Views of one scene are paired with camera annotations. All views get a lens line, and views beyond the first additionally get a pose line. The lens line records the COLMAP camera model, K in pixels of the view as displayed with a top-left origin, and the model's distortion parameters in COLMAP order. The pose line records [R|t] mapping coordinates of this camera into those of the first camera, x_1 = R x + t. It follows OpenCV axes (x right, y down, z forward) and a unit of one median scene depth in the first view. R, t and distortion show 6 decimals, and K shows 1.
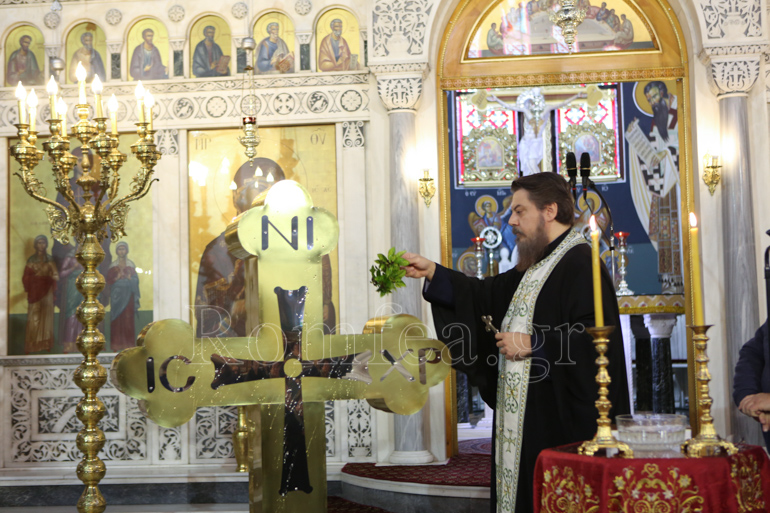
lens RADIAL K [[1136.6, 0, 388.1], [0, 1136.6, 253.7], [0, 0, 1]] dist [0.043150, 0.000000]
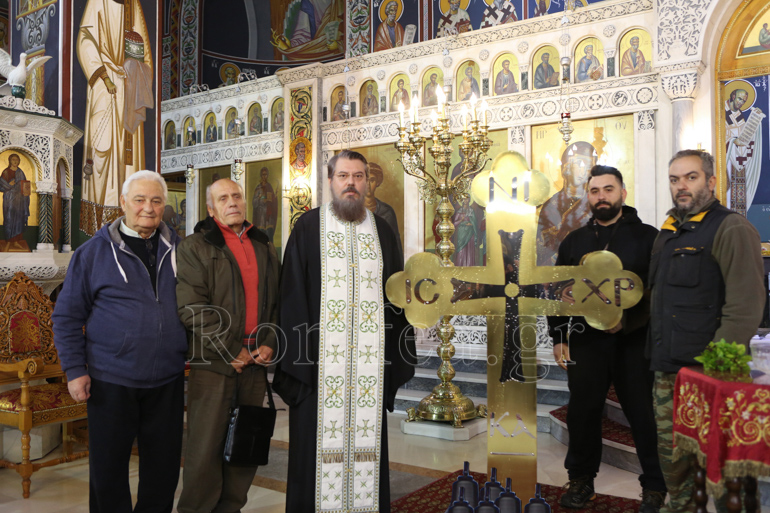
lens RADIAL K [[701.8, 0, 391.6], [0, 701.8, 253.8], [0, 0, 1]] dist [-0.034648, 0.000000]
pose [[0.878125, 0.012649, -0.478264, 0.102871], [0.014388, 0.998500, 0.052826, 0.006364], [0.478215, -0.053269, 0.876626, 0.112559]]
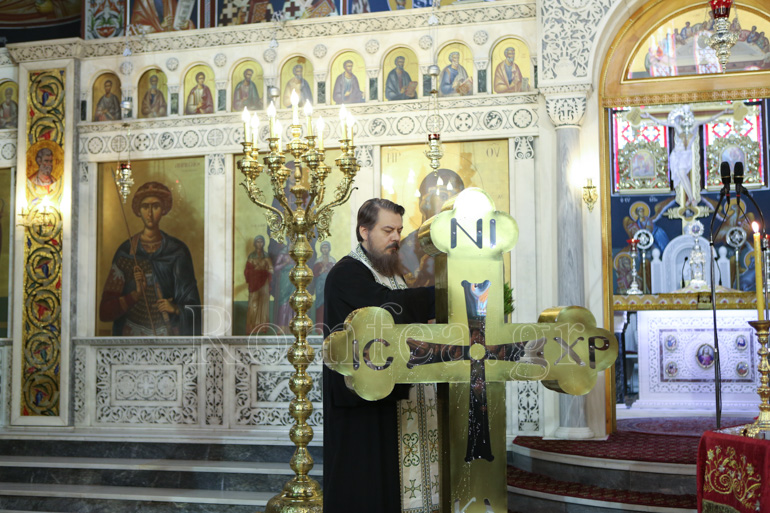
lens RADIAL K [[983.0, 0, 389.8], [0, 983.0, 253.7], [0, 0, 1]] dist [-0.000568, 0.000000]
pose [[0.987737, 0.006236, -0.156005, -0.009252], [-0.006150, 0.999981, 0.001034, 0.000860], [0.156008, -0.000062, 0.987756, 0.005856]]
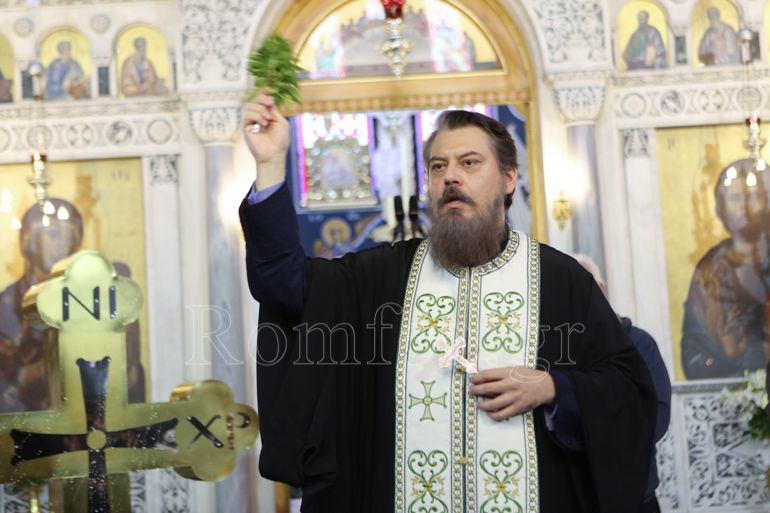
lens RADIAL K [[1580.2, 0, 456.7], [0, 1580.2, 207.6], [0, 0, 1]] dist [0.153043, 0.000000]
pose [[0.989559, -0.021850, 0.142463, 0.018235], [0.027805, 0.998815, -0.039944, -0.020559], [-0.141422, 0.043489, 0.988994, -0.237121]]
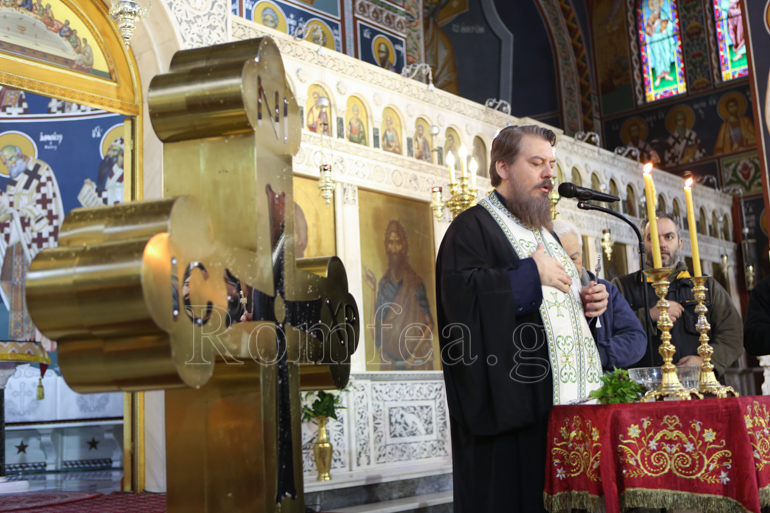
lens RADIAL K [[932.8, 0, 411.8], [0, 932.8, 236.6], [0, 0, 1]] dist [-0.029477, 0.000000]
pose [[0.553078, 0.146976, 0.820063, -0.267711], [-0.024217, 0.986736, -0.160516, 0.078616], [-0.832777, 0.068918, 0.549301, 0.347991]]
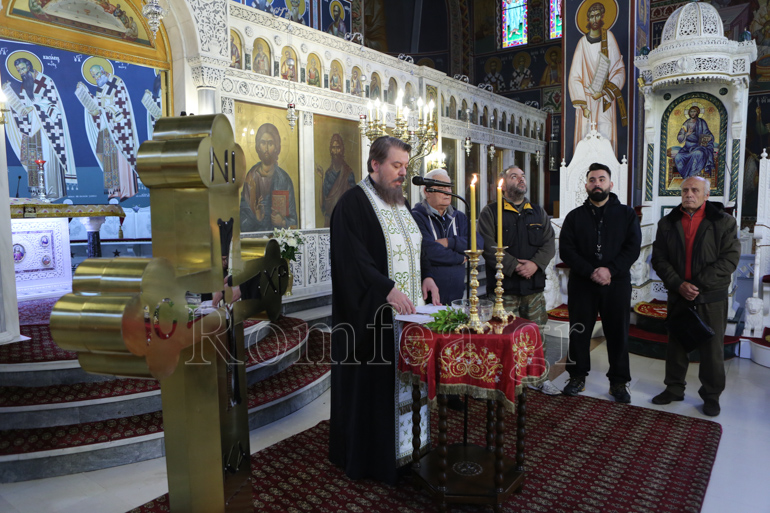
lens RADIAL K [[548.2, 0, 386.2], [0, 548.2, 256.2], [0, 0, 1]] dist [-0.089881, 0.051732]
pose [[0.505835, -0.059755, 0.860558, -0.240800], [-0.067813, 0.991756, 0.108725, -0.000324], [-0.859961, -0.113354, 0.497613, 0.343311]]
